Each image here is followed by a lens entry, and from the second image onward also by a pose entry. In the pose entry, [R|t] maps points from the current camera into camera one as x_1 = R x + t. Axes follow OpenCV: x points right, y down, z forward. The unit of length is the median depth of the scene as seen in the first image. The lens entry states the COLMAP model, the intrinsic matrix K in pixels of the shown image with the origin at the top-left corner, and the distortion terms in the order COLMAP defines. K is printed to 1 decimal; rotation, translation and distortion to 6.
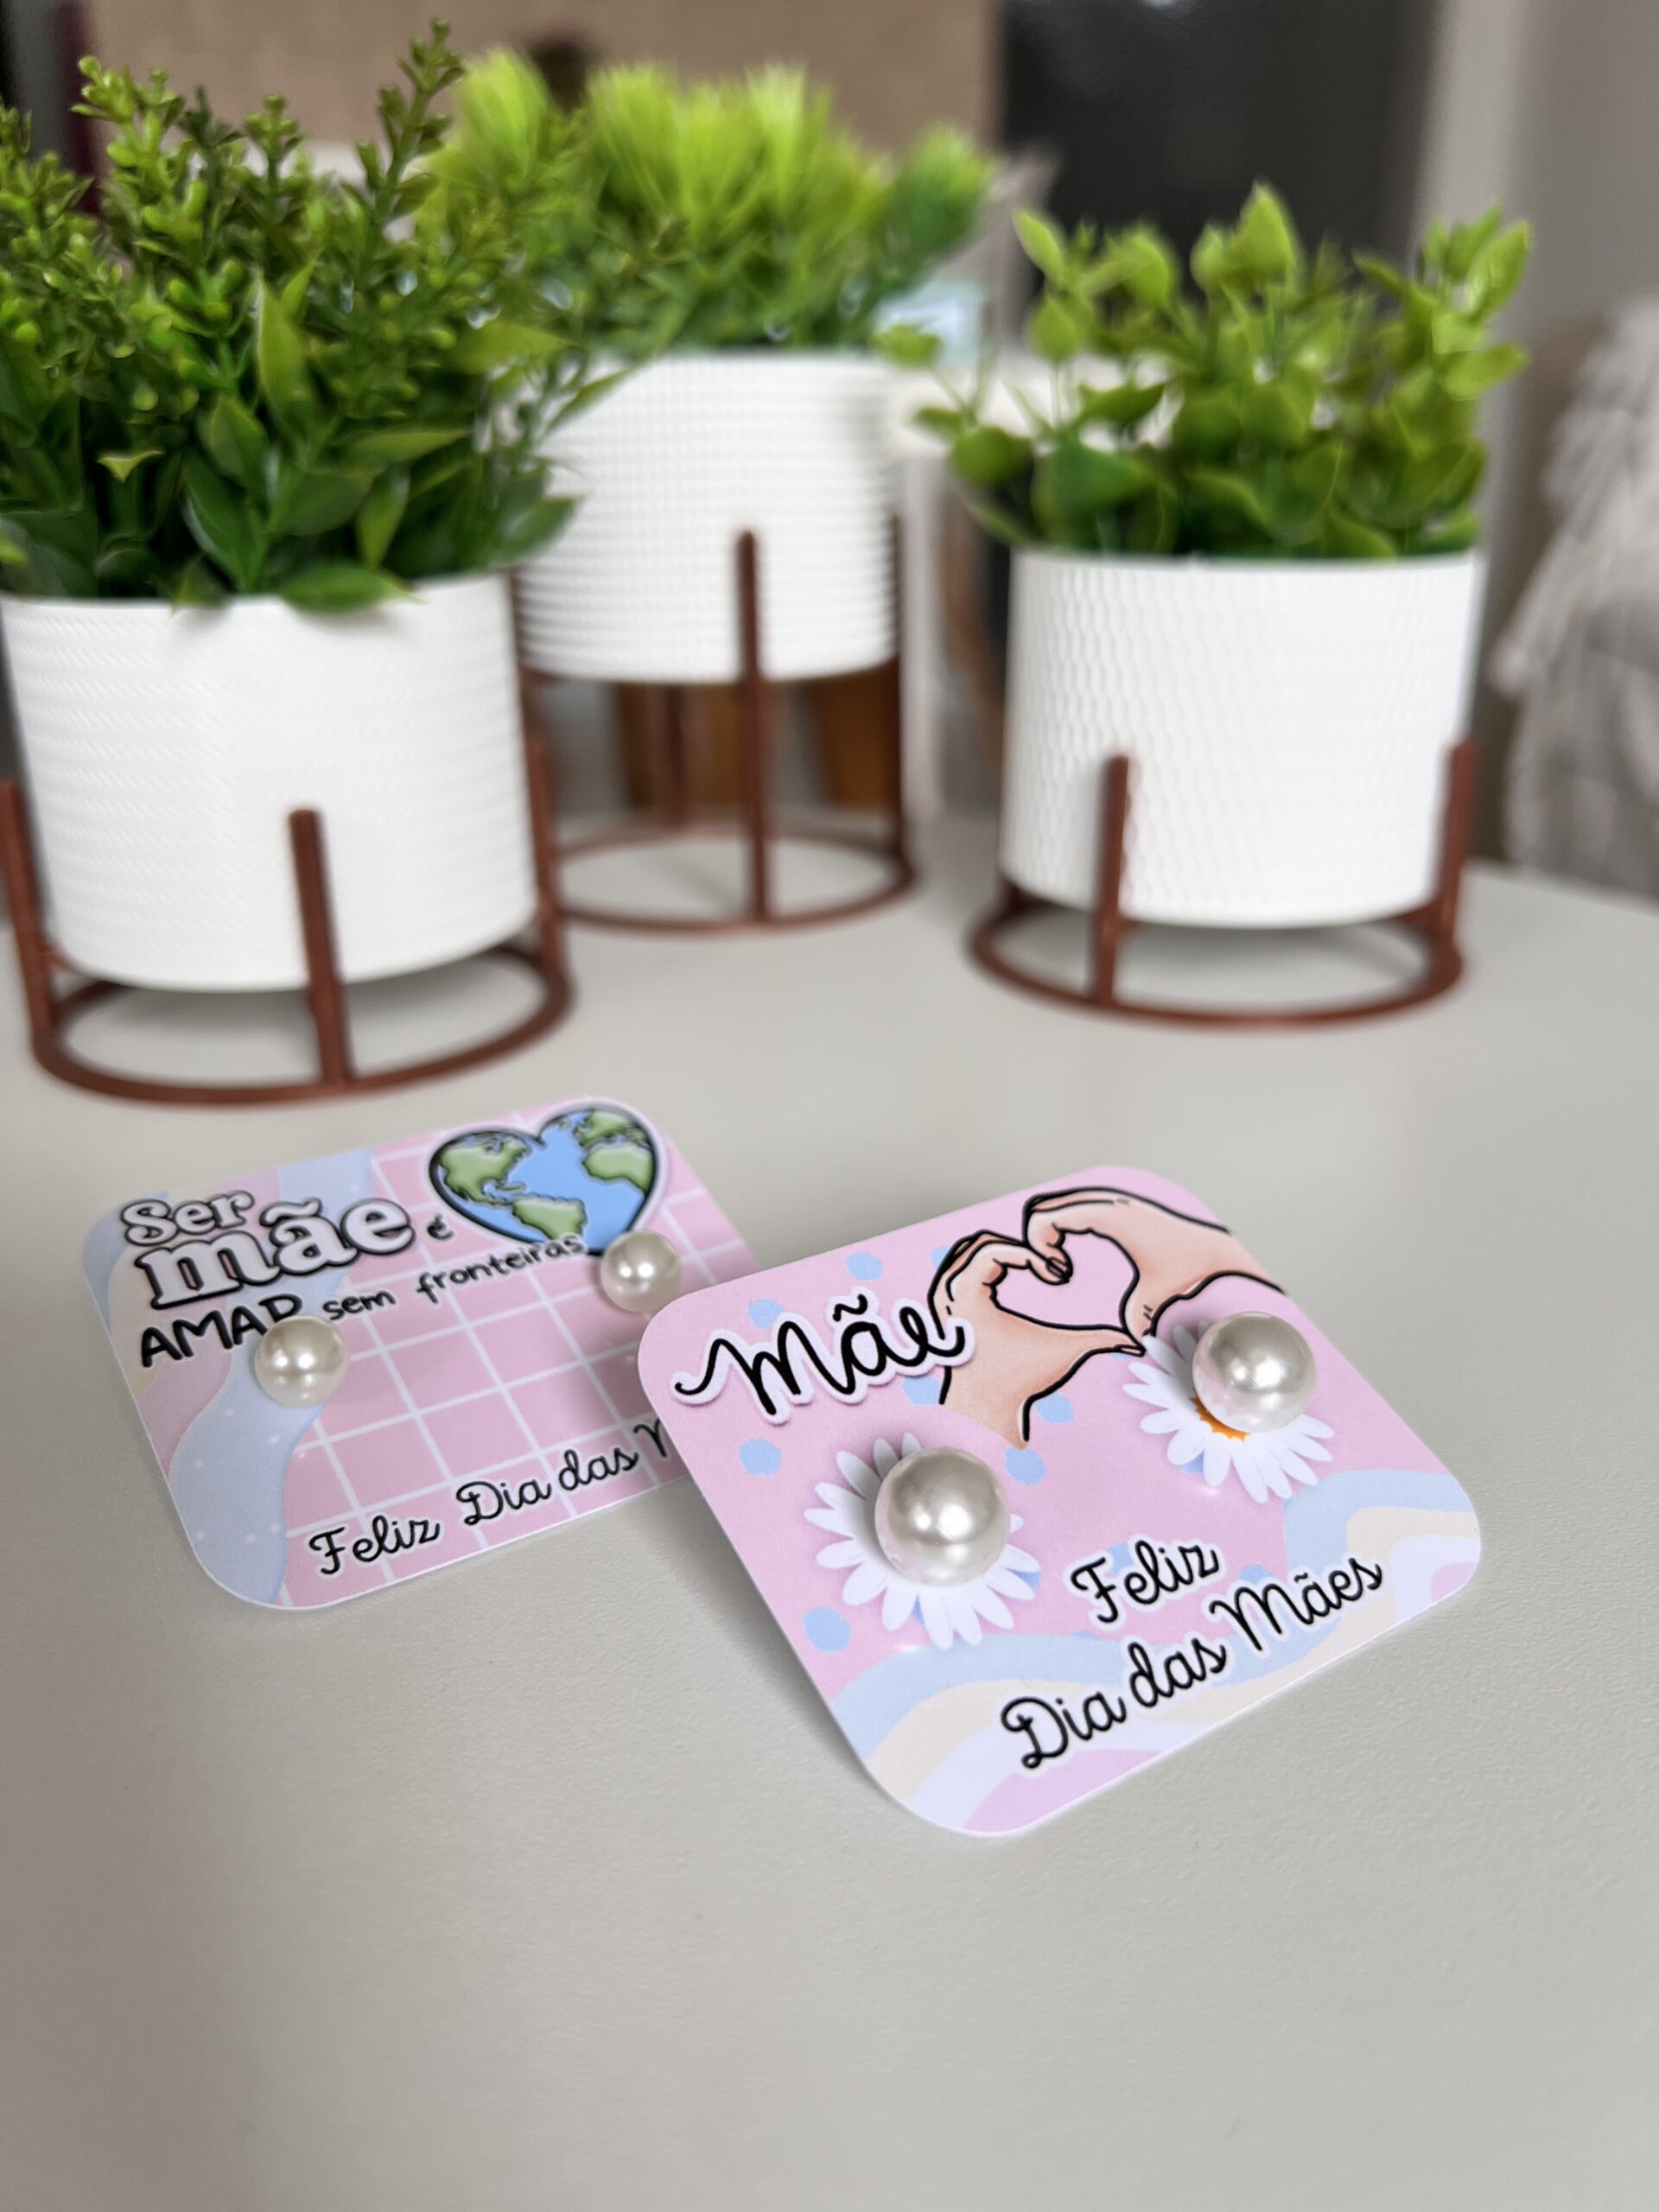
lens RADIAL K [[1725.3, 0, 802.3], [0, 1725.3, 1116.7], [0, 0, 1]] dist [-0.057164, -0.003201]
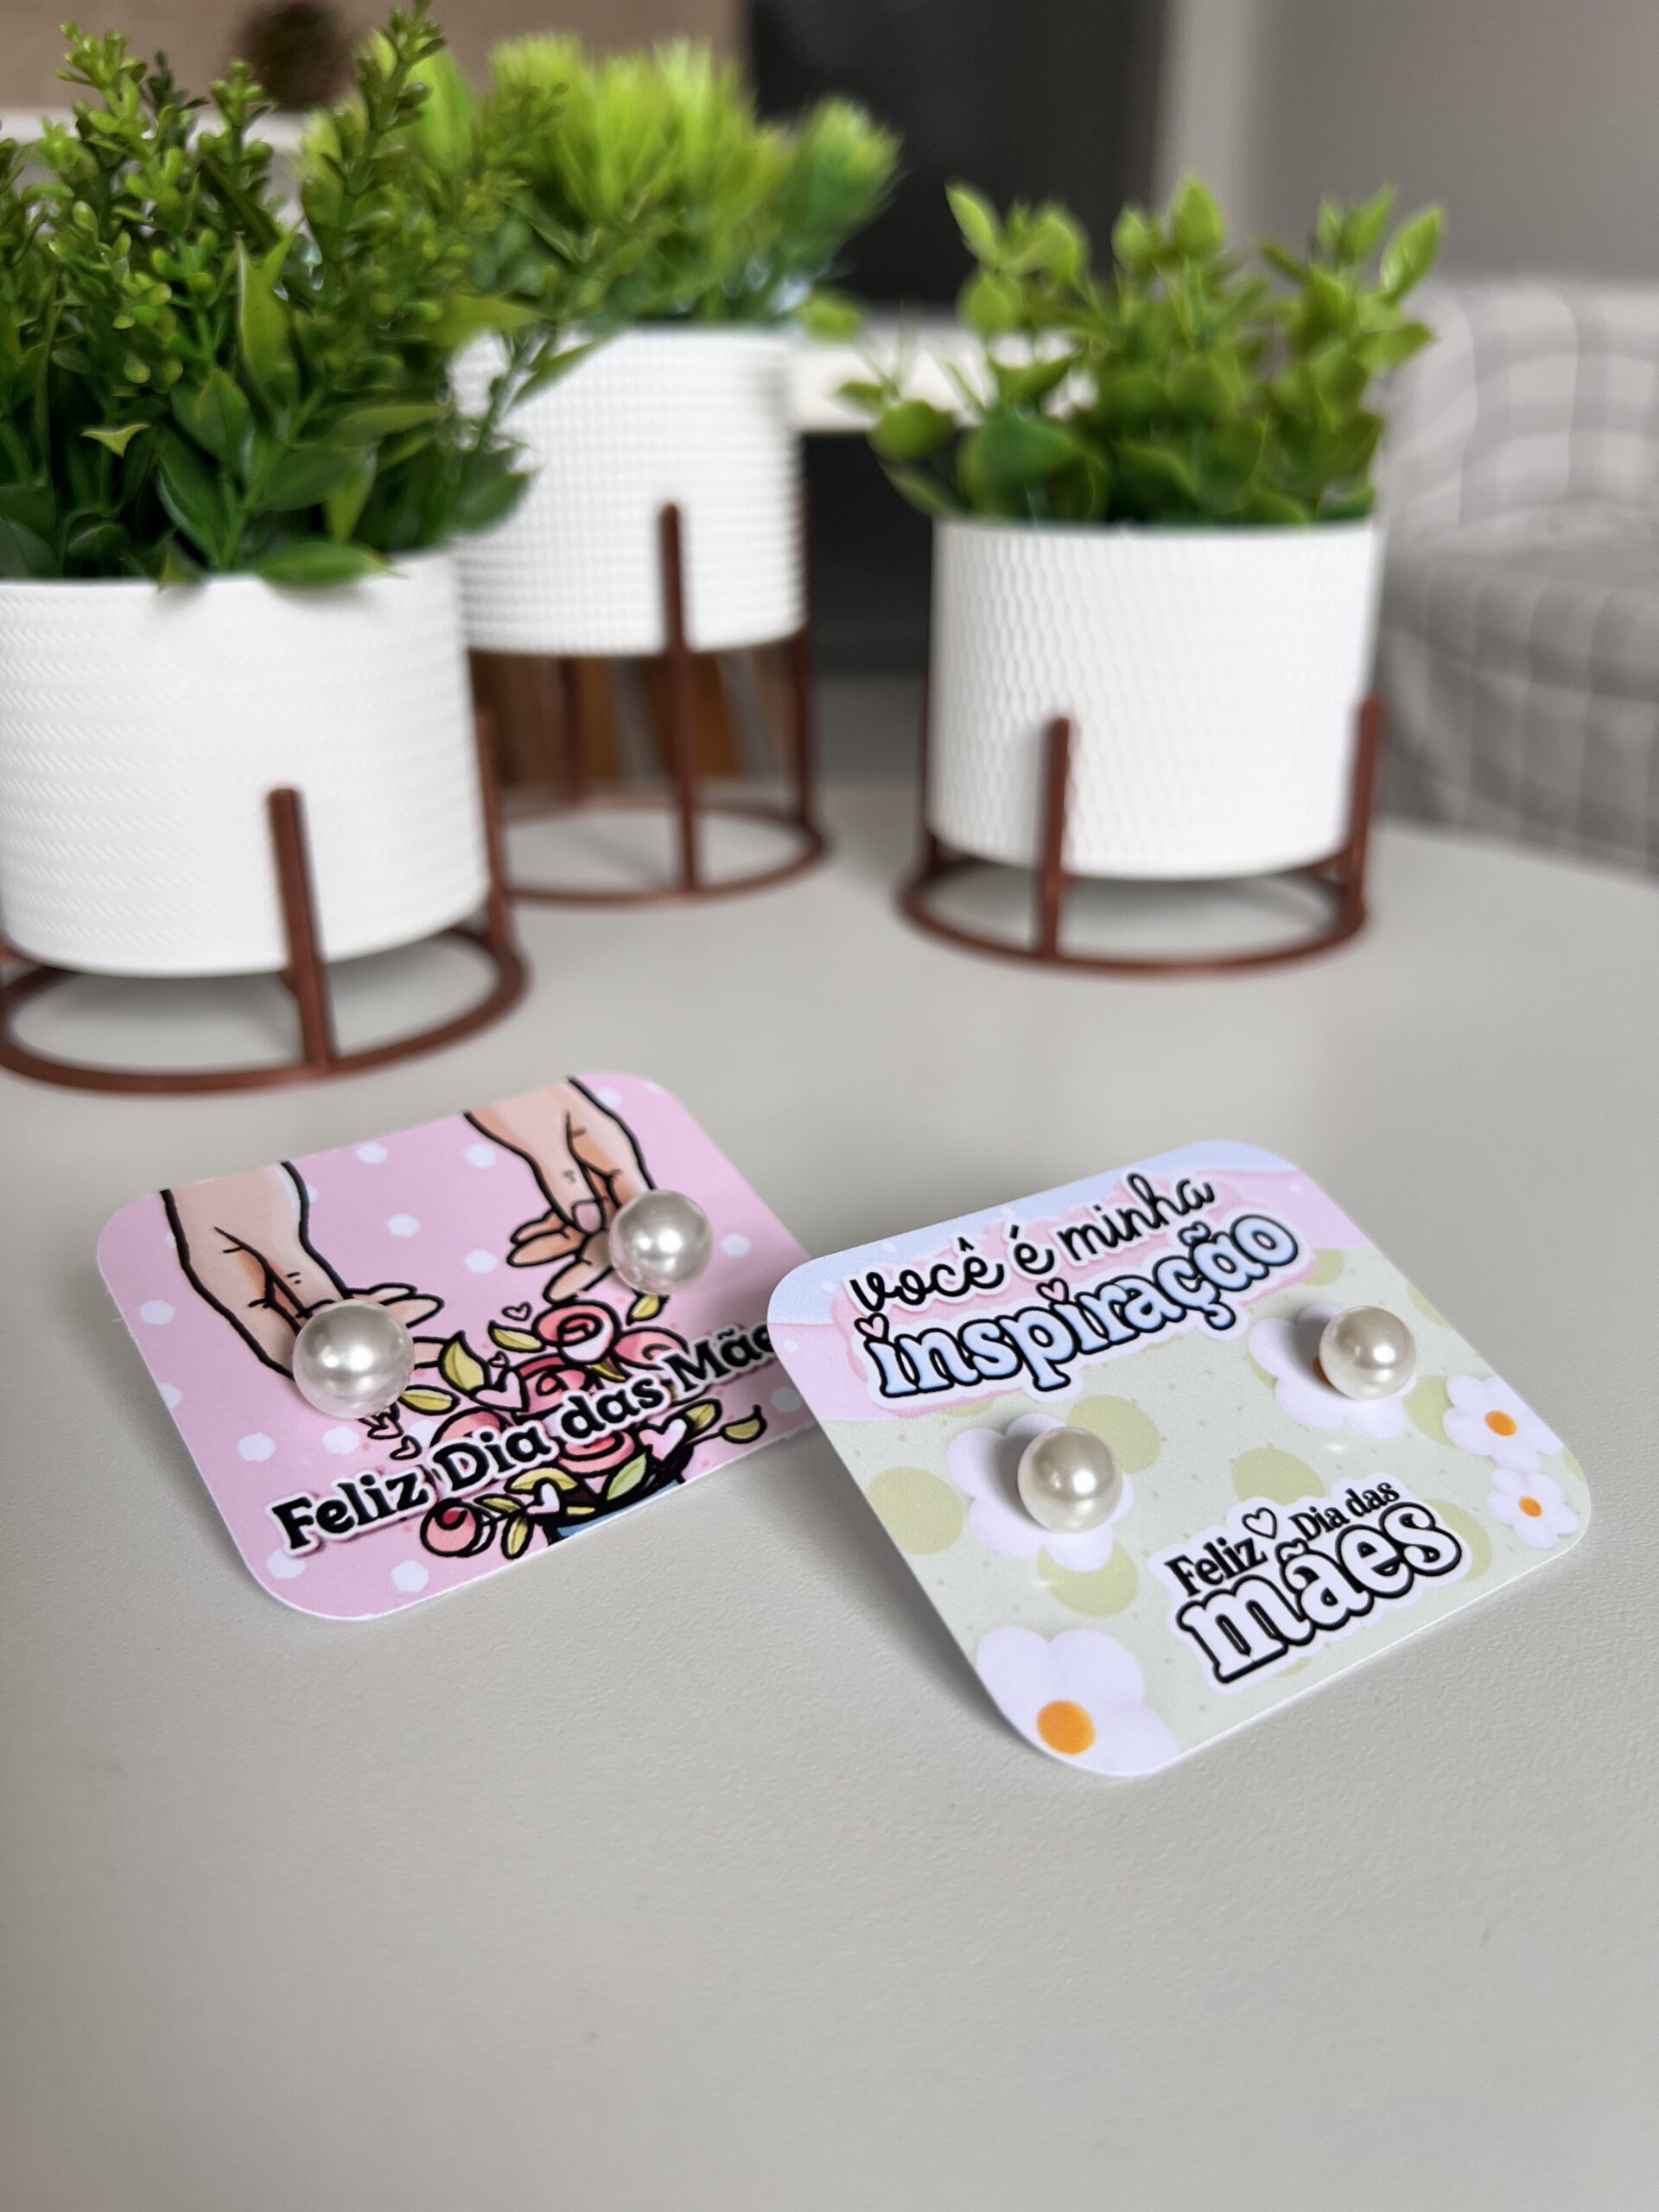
lens RADIAL K [[1725.3, 0, 802.3], [0, 1725.3, 1116.7], [0, 0, 1]] dist [-0.057164, -0.003201]
pose [[0.991614, -0.048838, 0.119656, -0.107021], [0.047268, 0.998755, 0.015921, 0.007593], [-0.120284, -0.010131, 0.992688, -0.017616]]
